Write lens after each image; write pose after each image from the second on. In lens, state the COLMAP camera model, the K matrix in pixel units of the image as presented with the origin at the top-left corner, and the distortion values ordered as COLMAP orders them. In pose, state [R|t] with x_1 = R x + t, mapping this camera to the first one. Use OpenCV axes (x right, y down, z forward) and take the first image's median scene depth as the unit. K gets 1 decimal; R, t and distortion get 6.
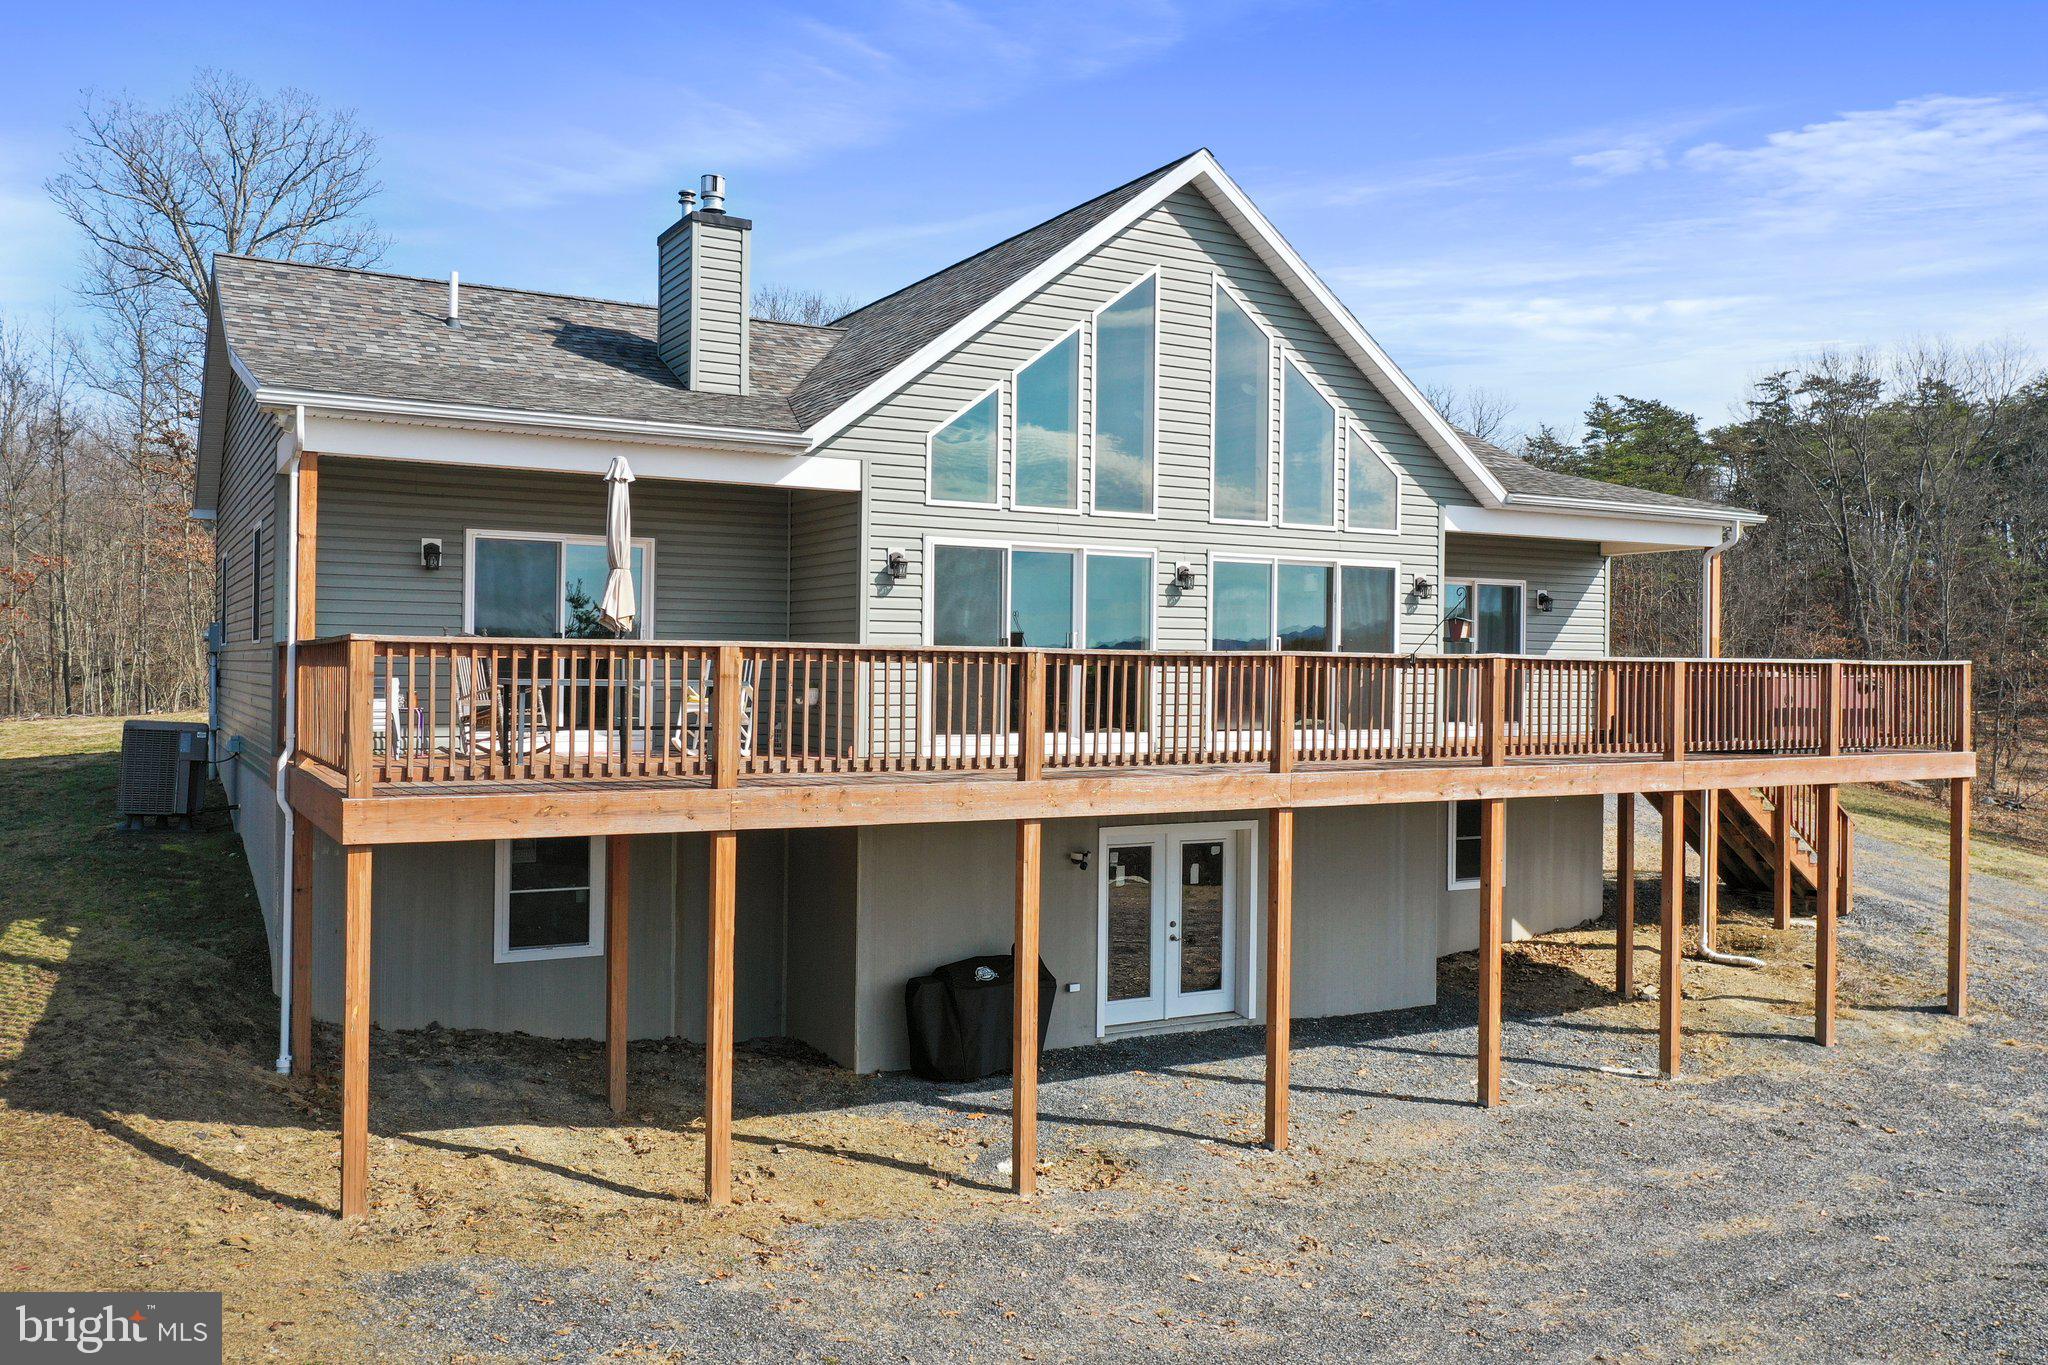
lens RADIAL K [[1607.8, 0, 1018.7], [0, 1607.8, 673.3], [0, 0, 1]] dist [-0.005945, -0.006685]
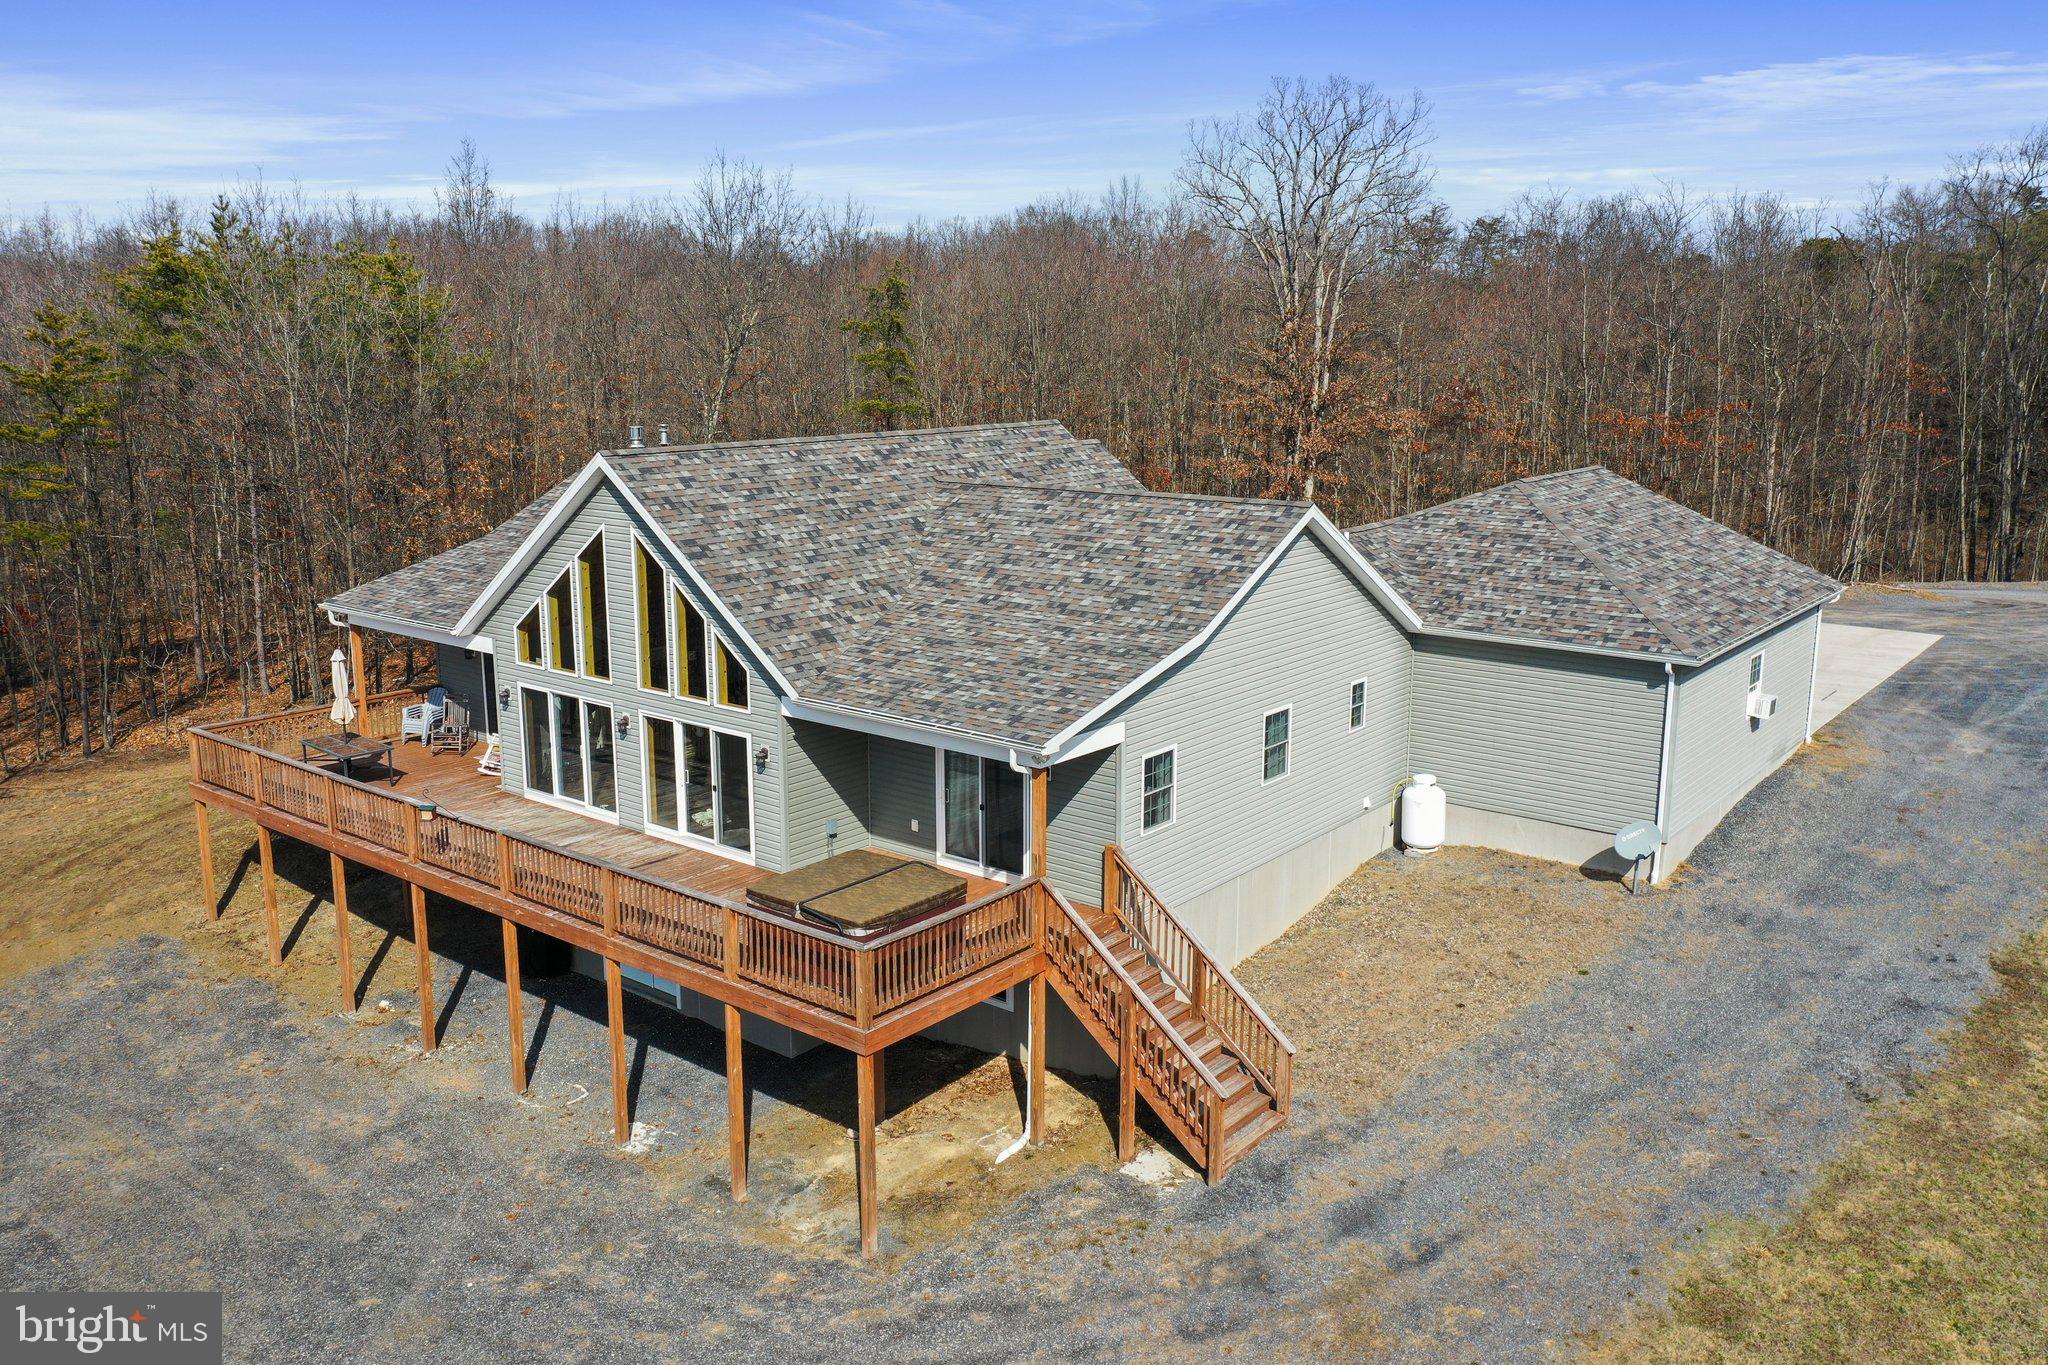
lens RADIAL K [[1648.0, 0, 1024.0], [0, 1648.0, 682.5], [0, 0, 1]] dist [0.027248, 0.000061]
pose [[0.356317, 0.185321, -0.915802, 1.720963], [0.002364, 0.979951, 0.199222, -0.421243], [0.934362, -0.073151, 0.348736, 0.817346]]
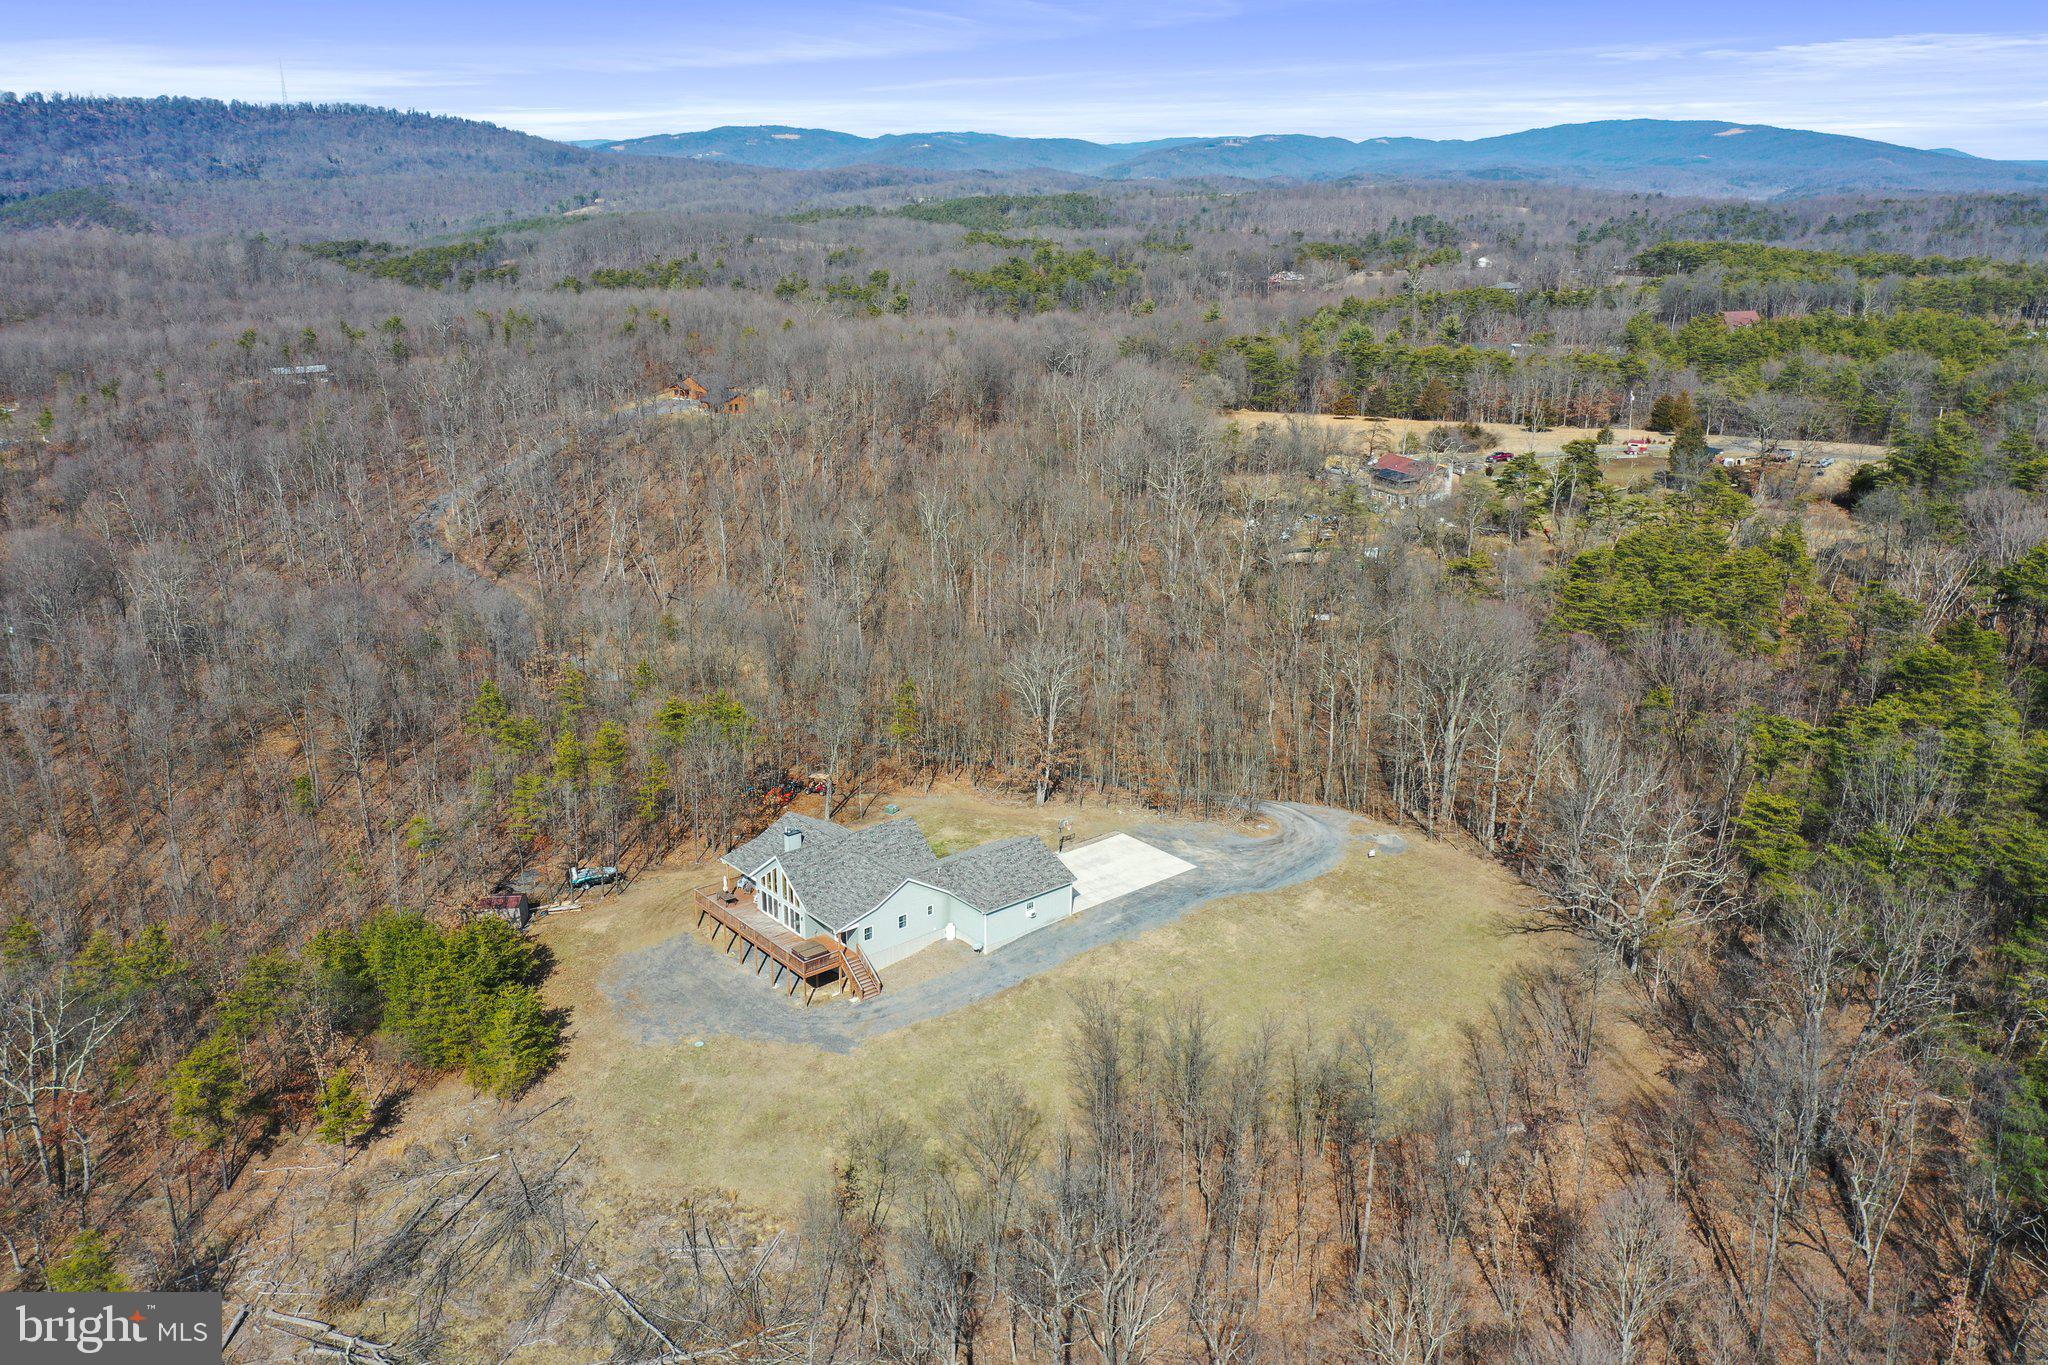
lens RADIAL K [[1607.8, 0, 1018.7], [0, 1607.8, 673.3], [0, 0, 1]] dist [-0.005945, -0.006685]
pose [[0.172392, 0.277997, -0.944986, 7.443808], [-0.007378, 0.959687, 0.280975, -3.371253], [0.985001, -0.041466, 0.167493, 0.894666]]
